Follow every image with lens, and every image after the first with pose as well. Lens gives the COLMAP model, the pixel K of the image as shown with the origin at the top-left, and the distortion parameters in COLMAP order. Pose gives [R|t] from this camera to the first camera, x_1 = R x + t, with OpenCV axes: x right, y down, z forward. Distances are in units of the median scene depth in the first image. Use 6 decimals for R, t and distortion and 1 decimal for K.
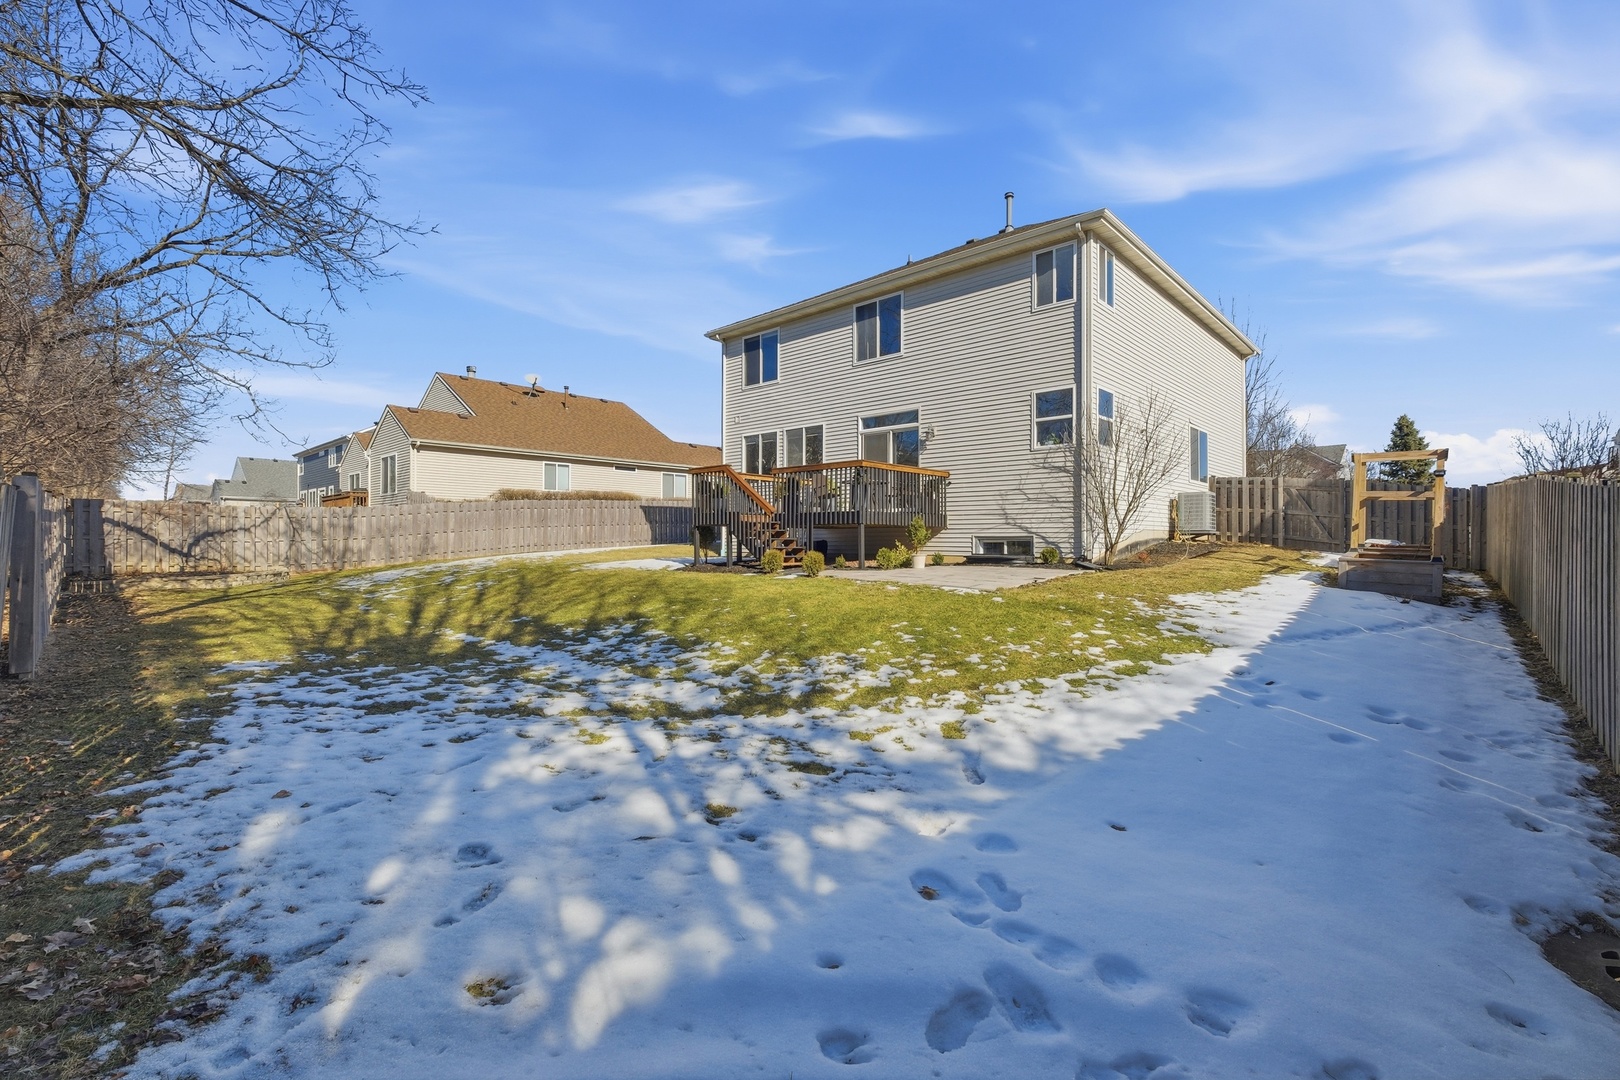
lens RADIAL K [[708.1, 0, 810.0], [0, 708.1, 540.0], [0, 0, 1]] dist [-0.000064, -0.000082]
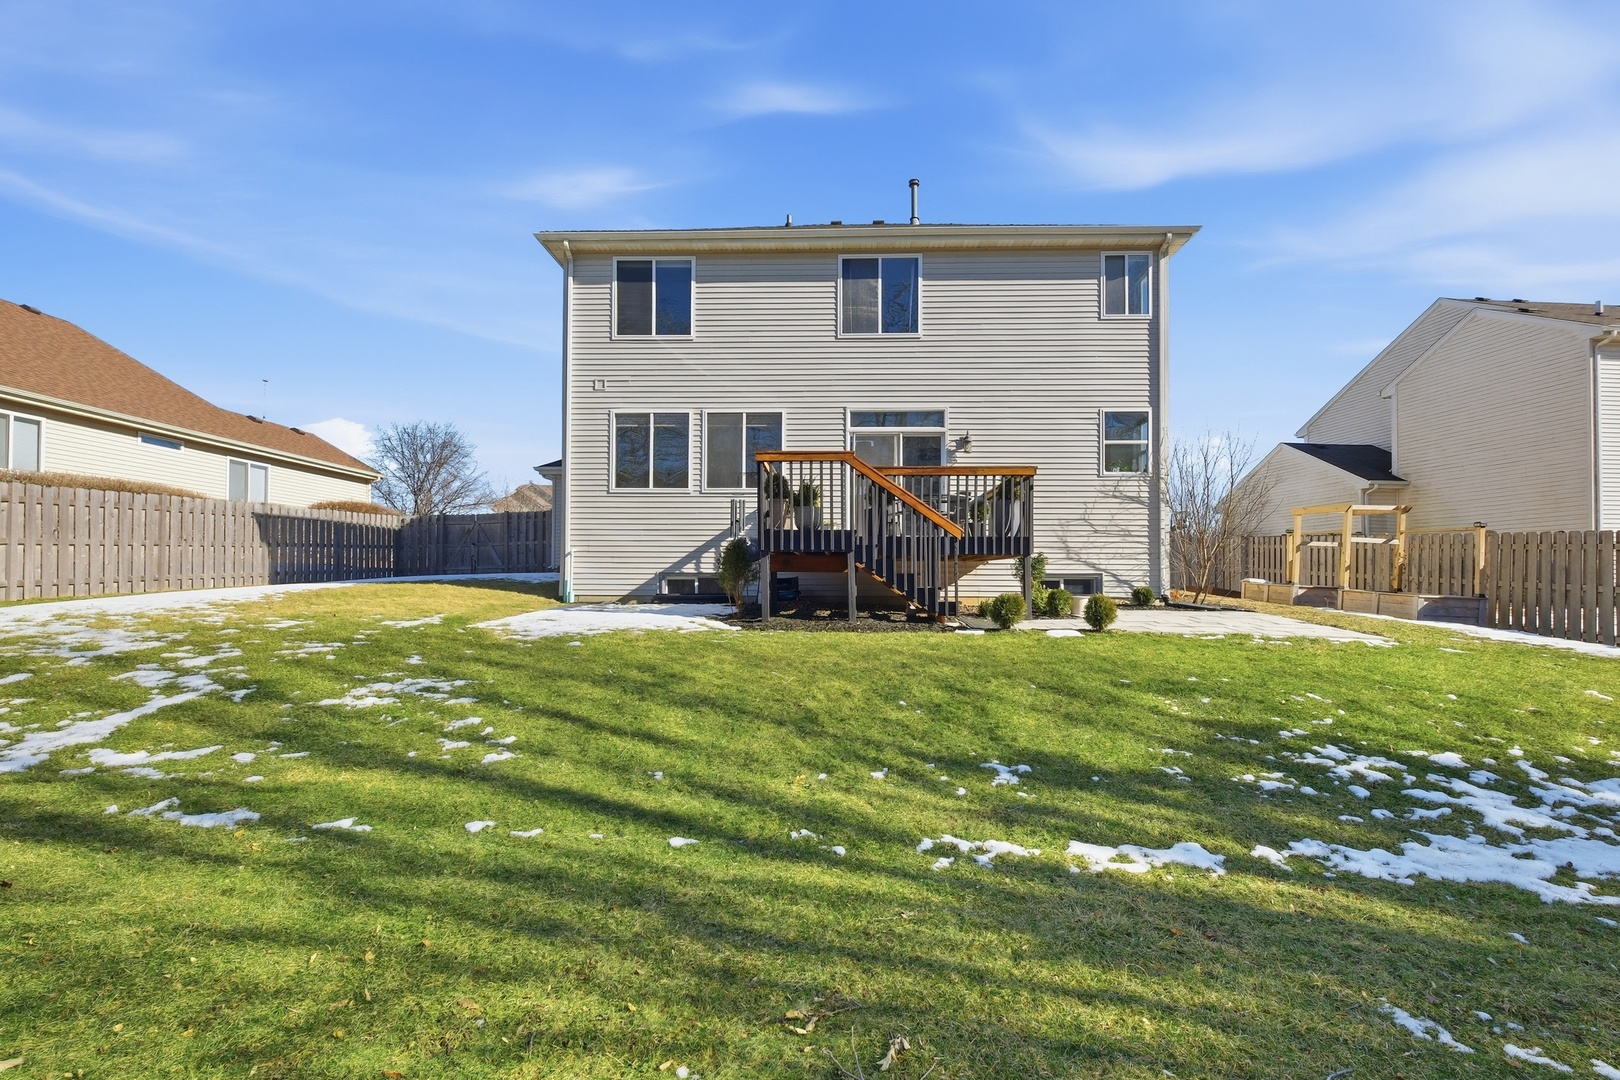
lens RADIAL K [[755.4, 0, 809.3], [0, 755.4, 568.7], [0, 0, 1]] dist [-0.003813, -0.000731]
pose [[0.756022, 0.008617, 0.654490, -0.481517], [-0.002792, 0.999947, -0.009939, -0.001078], [-0.654540, 0.005687, 0.756006, 0.447232]]
